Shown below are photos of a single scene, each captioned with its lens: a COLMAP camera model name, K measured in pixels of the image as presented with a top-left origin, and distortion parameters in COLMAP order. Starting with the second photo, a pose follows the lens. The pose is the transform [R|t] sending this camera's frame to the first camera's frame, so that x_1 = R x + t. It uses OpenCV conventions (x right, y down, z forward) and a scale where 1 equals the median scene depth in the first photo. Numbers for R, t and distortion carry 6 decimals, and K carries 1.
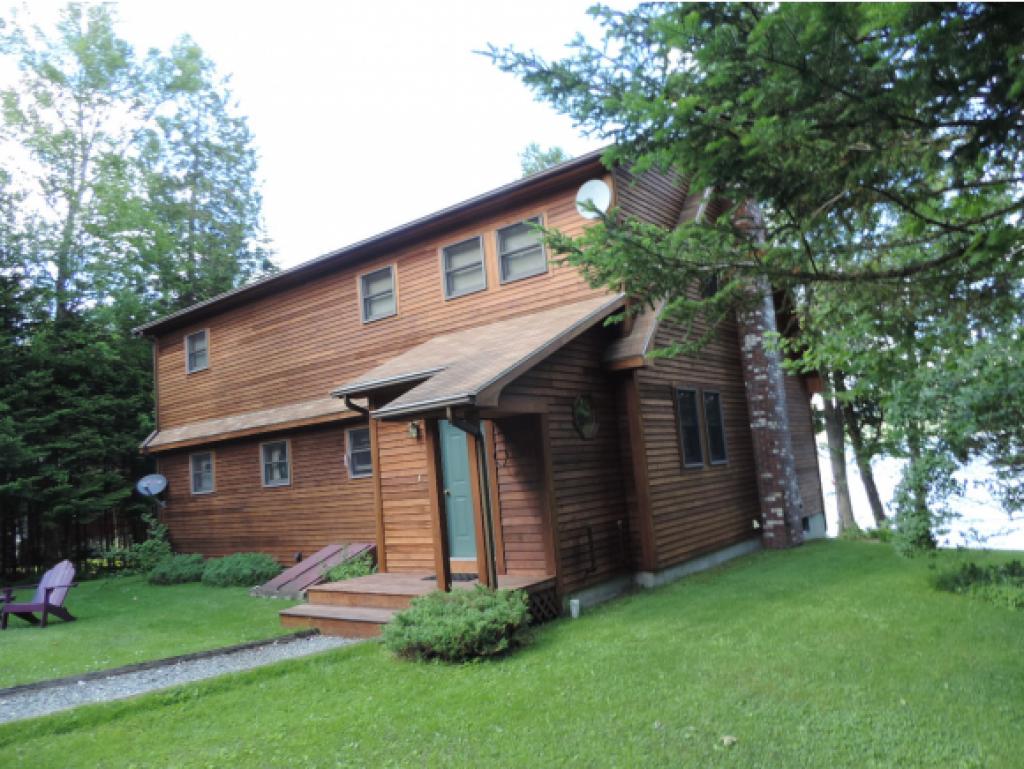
lens RADIAL K [[729.8, 0, 512.0], [0, 729.8, 384.5], [0, 0, 1]] dist [-0.025937, -0.000924]
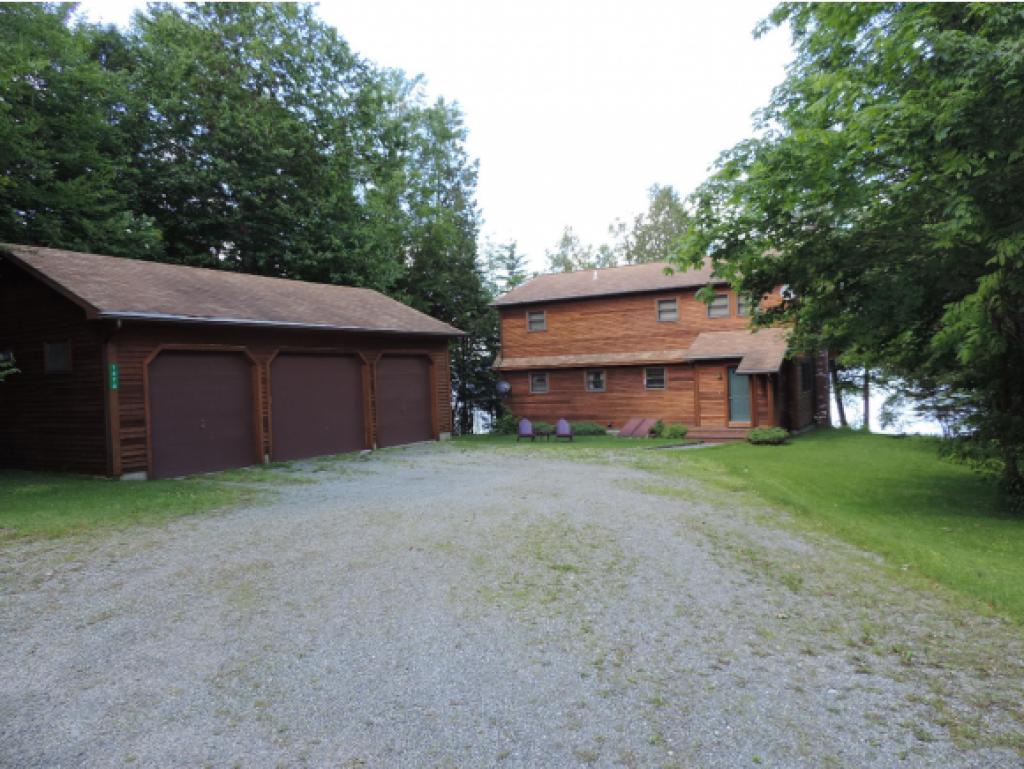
lens RADIAL K [[729.8, 0, 512.0], [0, 729.8, 384.5], [0, 0, 1]] dist [-0.025937, -0.000924]
pose [[0.992568, 0.046601, 0.112416, -0.883037], [-0.059653, 0.991493, 0.115688, -0.123304], [-0.106068, -0.121535, 0.986904, -1.171408]]
